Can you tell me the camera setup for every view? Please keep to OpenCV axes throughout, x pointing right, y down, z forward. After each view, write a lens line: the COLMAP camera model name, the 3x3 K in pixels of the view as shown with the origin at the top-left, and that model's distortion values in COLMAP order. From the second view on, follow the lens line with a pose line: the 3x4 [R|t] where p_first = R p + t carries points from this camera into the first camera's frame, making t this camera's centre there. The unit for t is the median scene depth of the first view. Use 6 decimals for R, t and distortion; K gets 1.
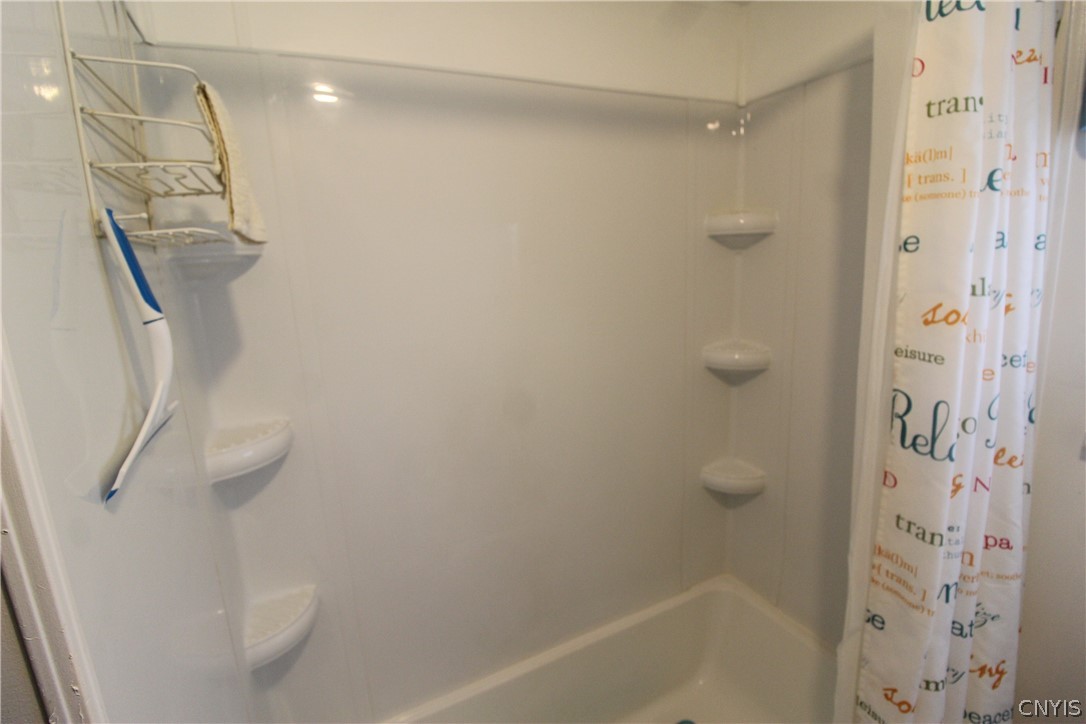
lens RADIAL K [[503.6, 0, 547.8], [0, 503.6, 355.9], [0, 0, 1]] dist [-0.026237, -0.000970]
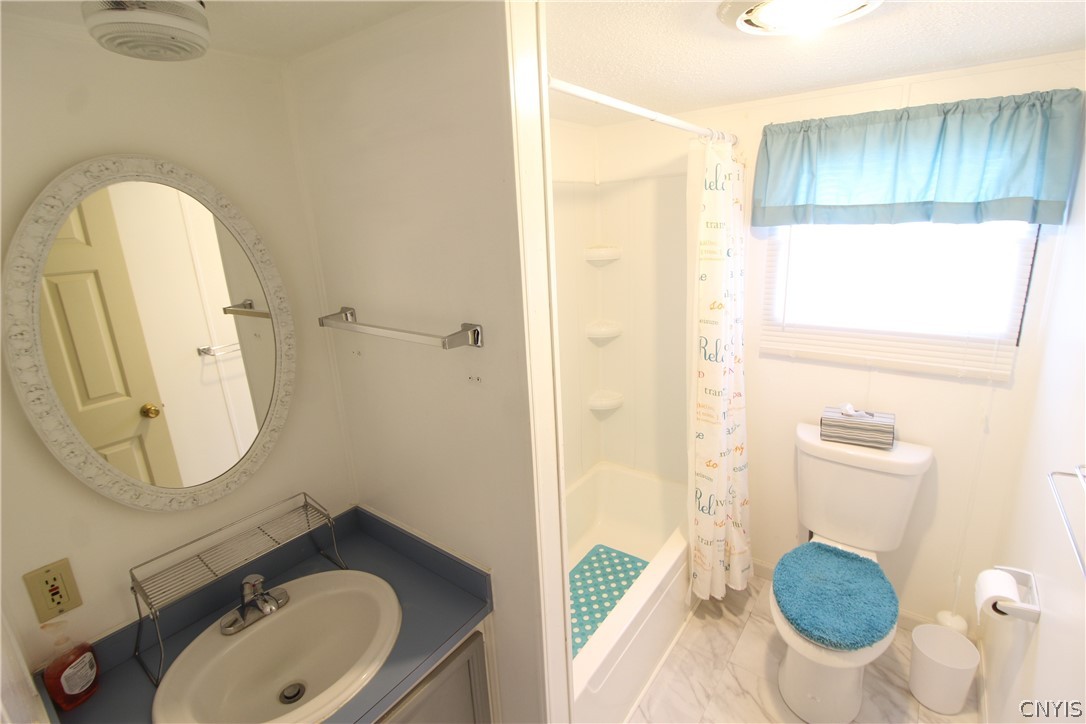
lens RADIAL K [[503.6, 0, 539.6], [0, 503.6, 361.7], [0, 0, 1]] dist [-0.026237, -0.000970]
pose [[0.896624, -0.117759, 0.426847, -1.069816], [0.097197, 0.992819, 0.069730, -0.058341], [-0.431993, -0.021034, 0.901632, -0.874460]]
